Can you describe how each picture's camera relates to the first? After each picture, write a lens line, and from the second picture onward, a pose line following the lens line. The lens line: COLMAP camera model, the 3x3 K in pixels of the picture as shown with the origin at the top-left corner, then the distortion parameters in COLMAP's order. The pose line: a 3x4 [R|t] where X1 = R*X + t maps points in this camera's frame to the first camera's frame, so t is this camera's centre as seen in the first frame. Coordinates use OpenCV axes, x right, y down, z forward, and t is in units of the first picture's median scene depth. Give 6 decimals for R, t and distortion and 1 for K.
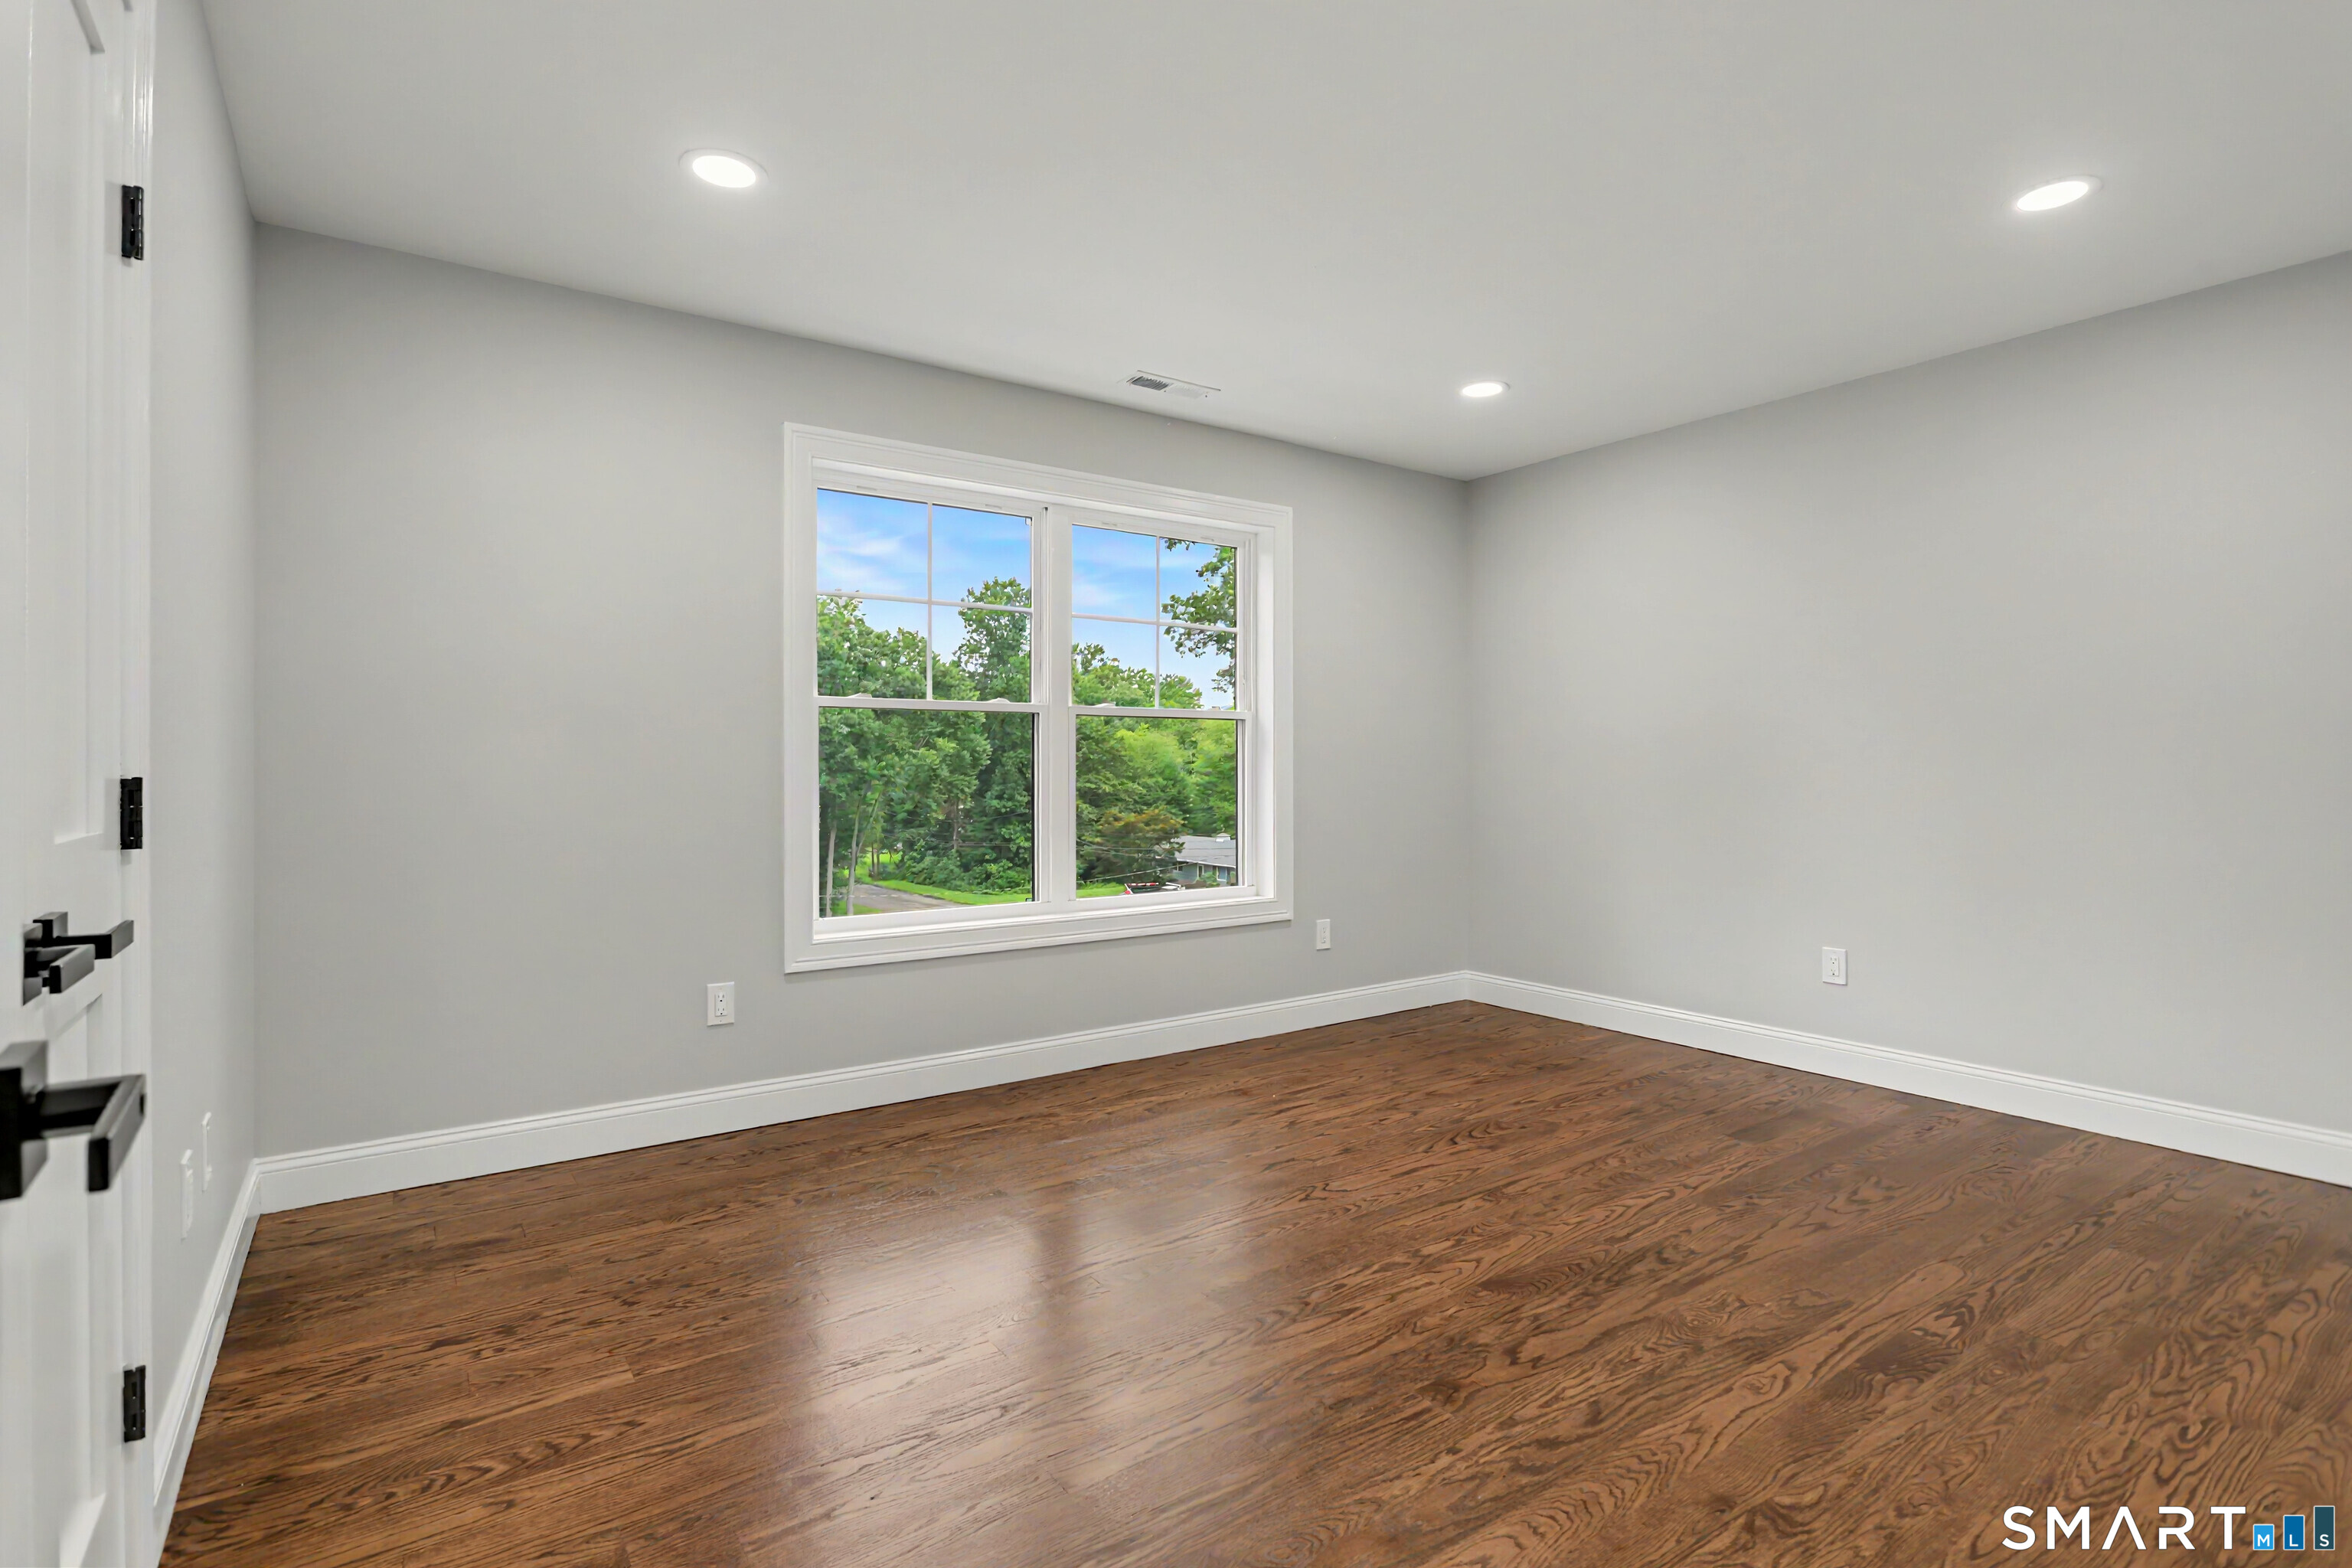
lens RADIAL K [[1141.1, 0, 1158.0], [0, 1141.1, 774.3], [0, 0, 1]] dist [-0.010365, 0.003069]
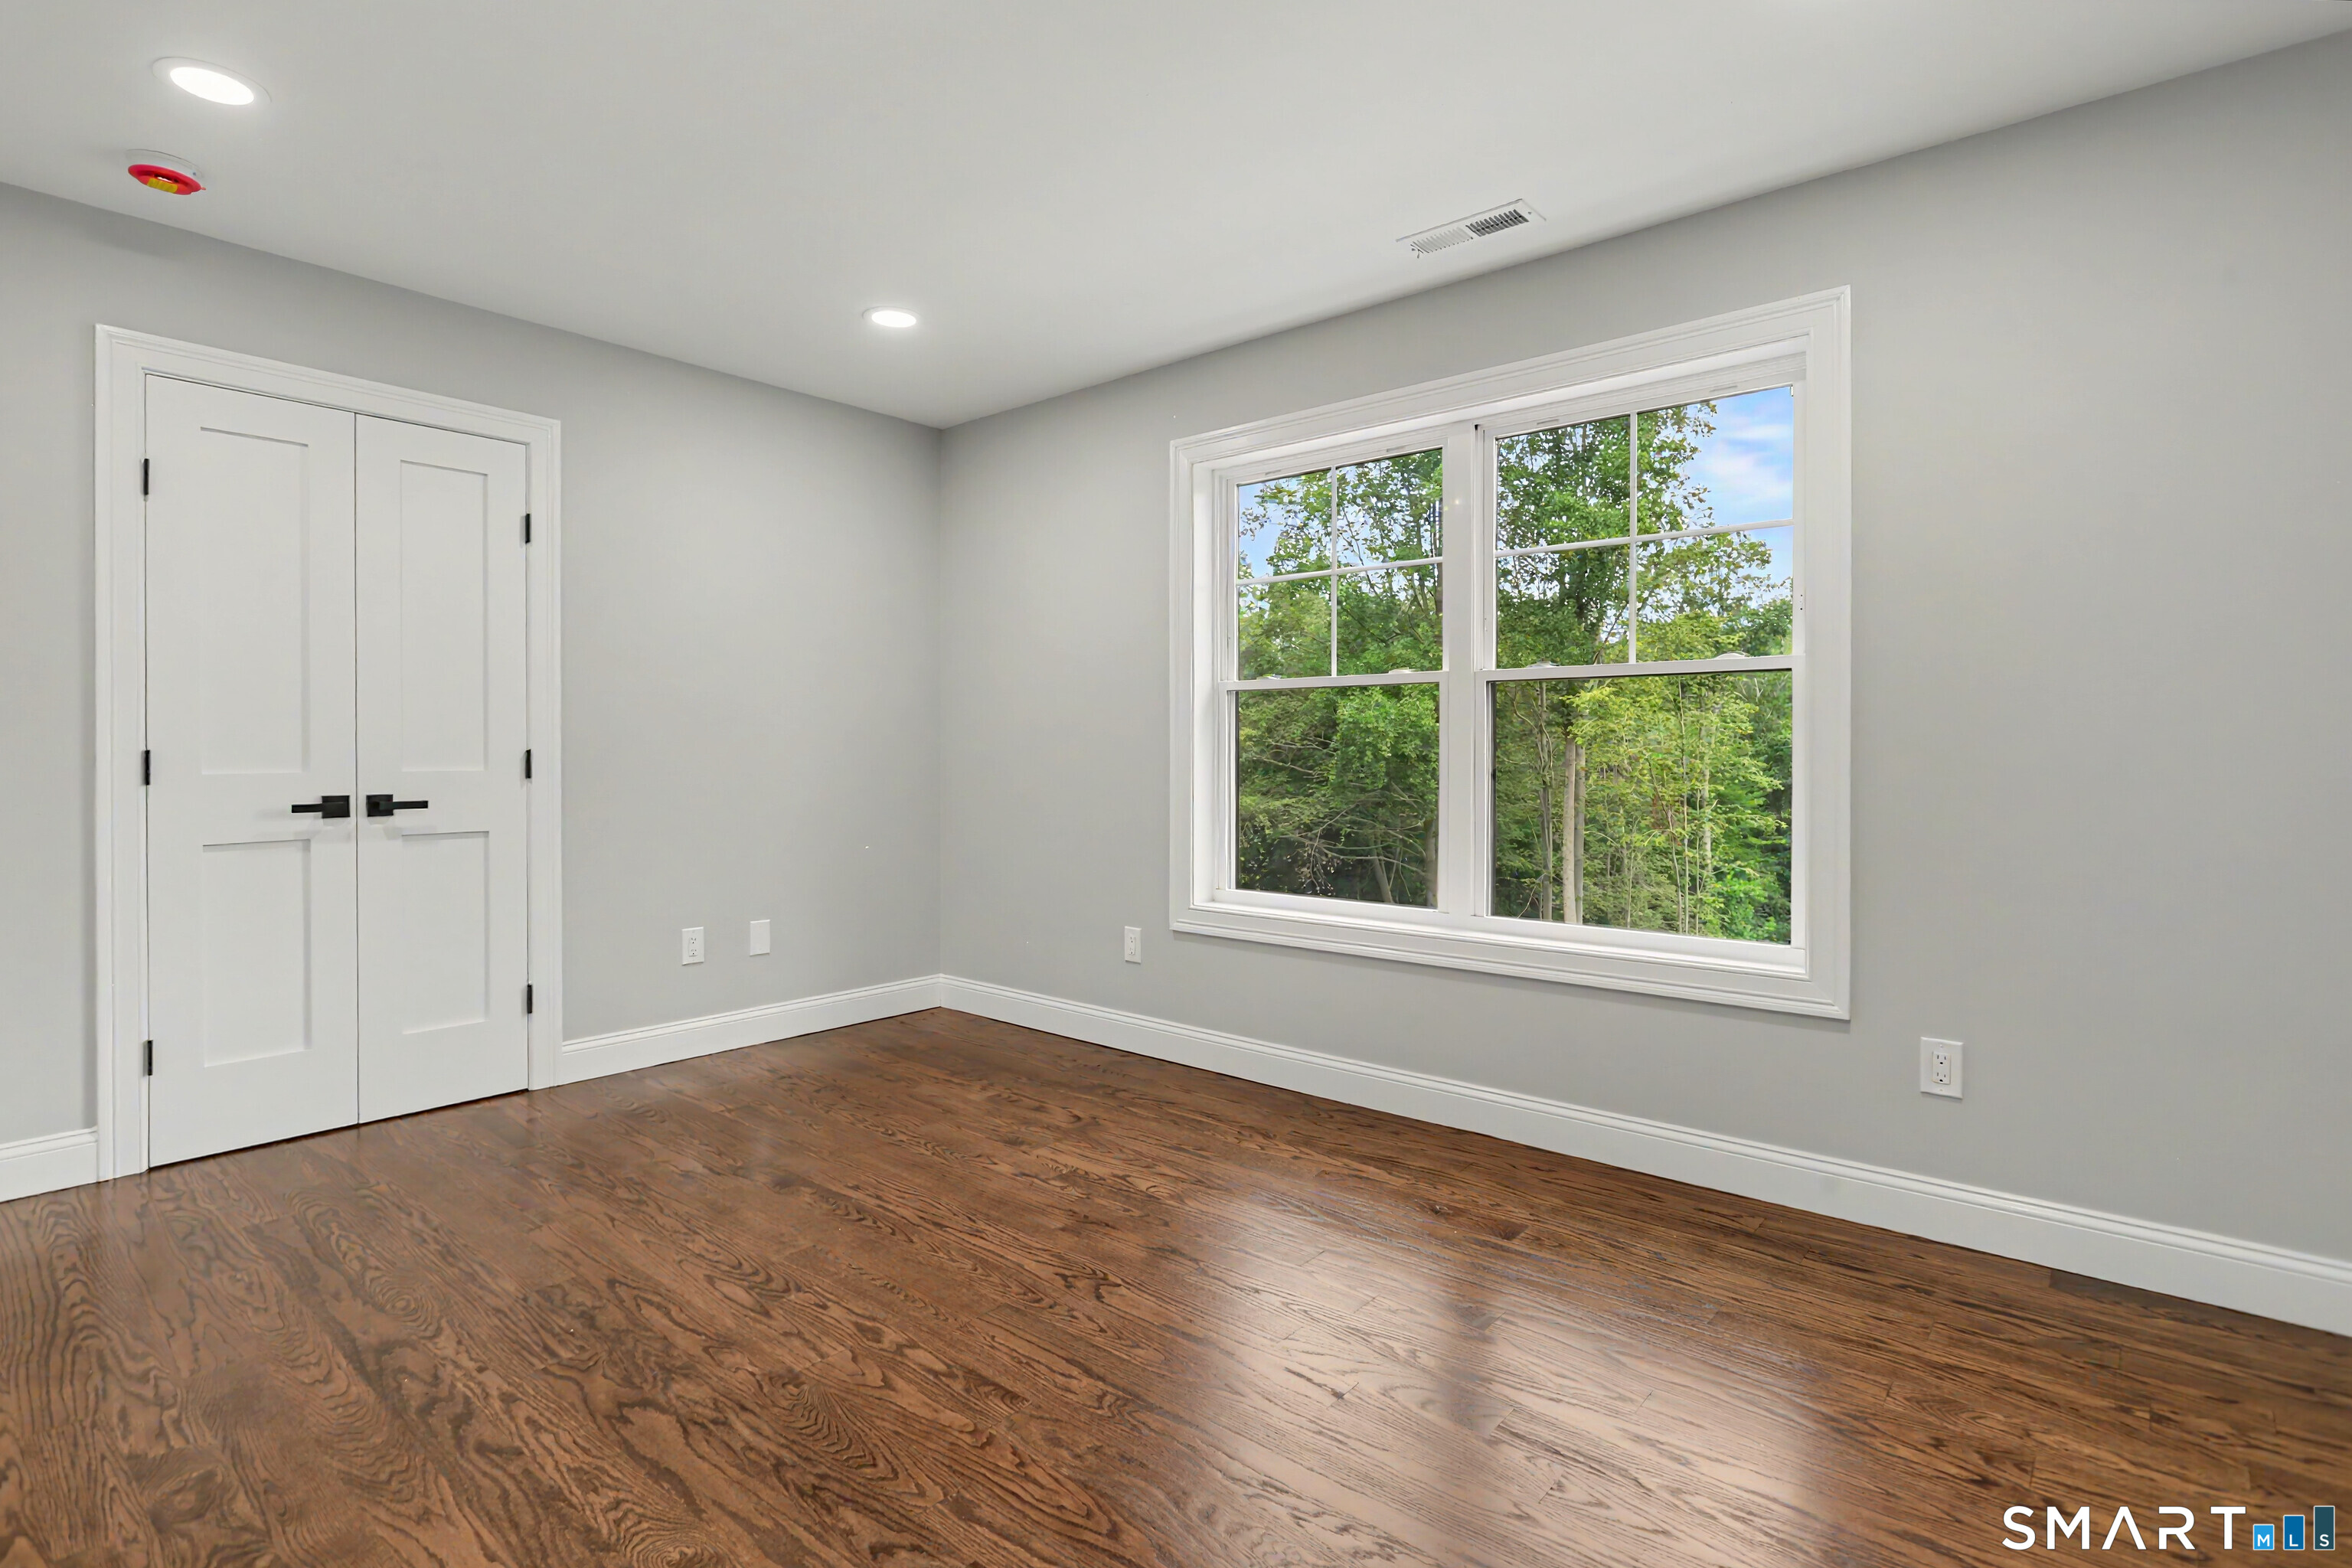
lens RADIAL K [[1141.1, 0, 1155.6], [0, 1141.1, 774.3], [0, 0, 1]] dist [-0.010365, 0.003069]
pose [[0.238351, 0.022148, -0.970927, 0.914360], [-0.004552, 0.999754, 0.021689, -0.005691], [0.971169, -0.000750, 0.238393, 0.852436]]
